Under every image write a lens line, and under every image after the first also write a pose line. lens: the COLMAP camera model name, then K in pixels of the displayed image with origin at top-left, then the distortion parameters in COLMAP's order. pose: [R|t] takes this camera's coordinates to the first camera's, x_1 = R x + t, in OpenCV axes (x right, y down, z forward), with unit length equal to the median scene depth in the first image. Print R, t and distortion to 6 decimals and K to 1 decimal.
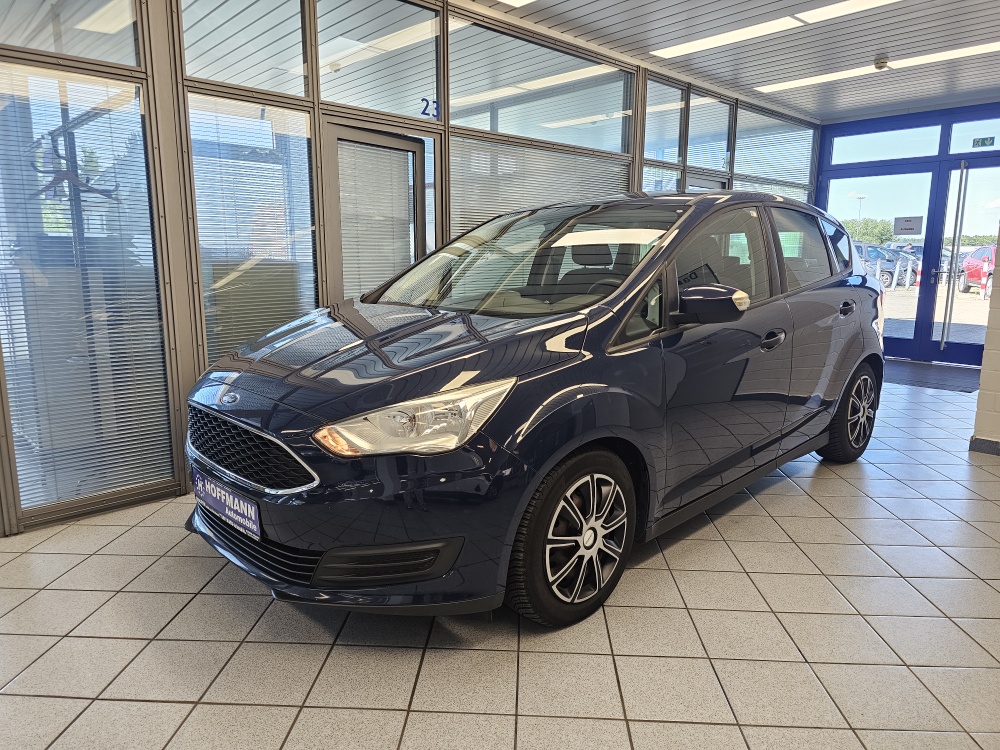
lens RADIAL K [[675.5, 0, 498.9], [0, 675.5, 377.3], [0, 0, 1]] dist [0.053918, -0.057539]
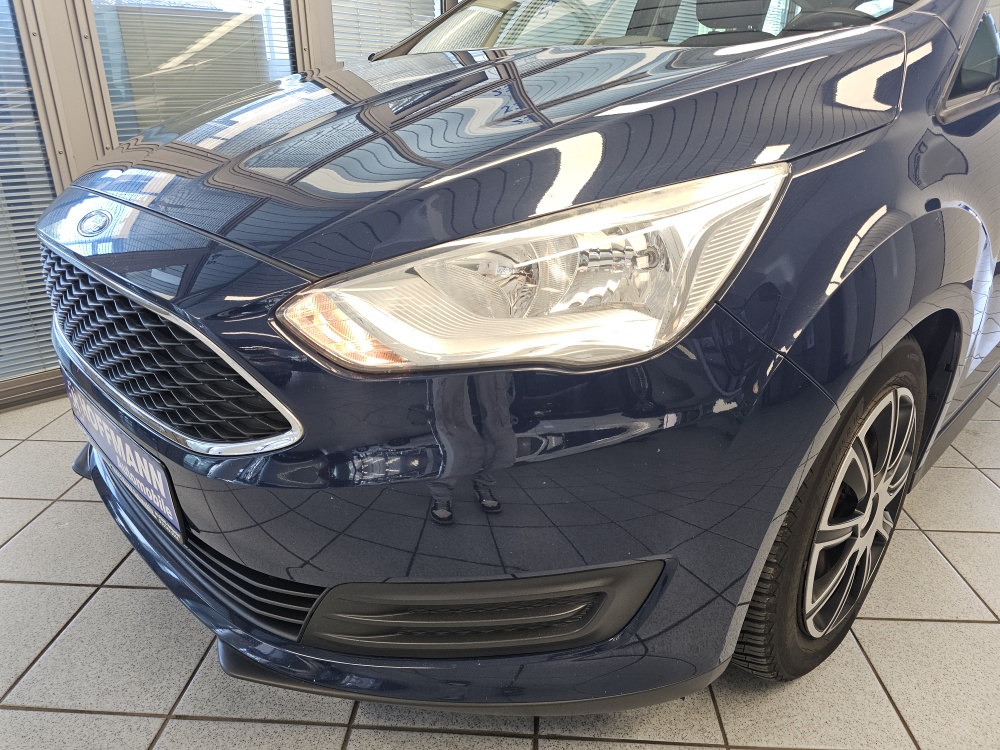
lens RADIAL K [[675.5, 0, 498.6], [0, 675.5, 364.7], [0, 0, 1]] dist [0.053918, -0.057539]
pose [[0.999997, 0.001235, 0.001950, -0.134779], [-0.001597, 0.980252, 0.197747, 0.033630], [-0.001668, -0.197749, 0.980251, 0.552484]]
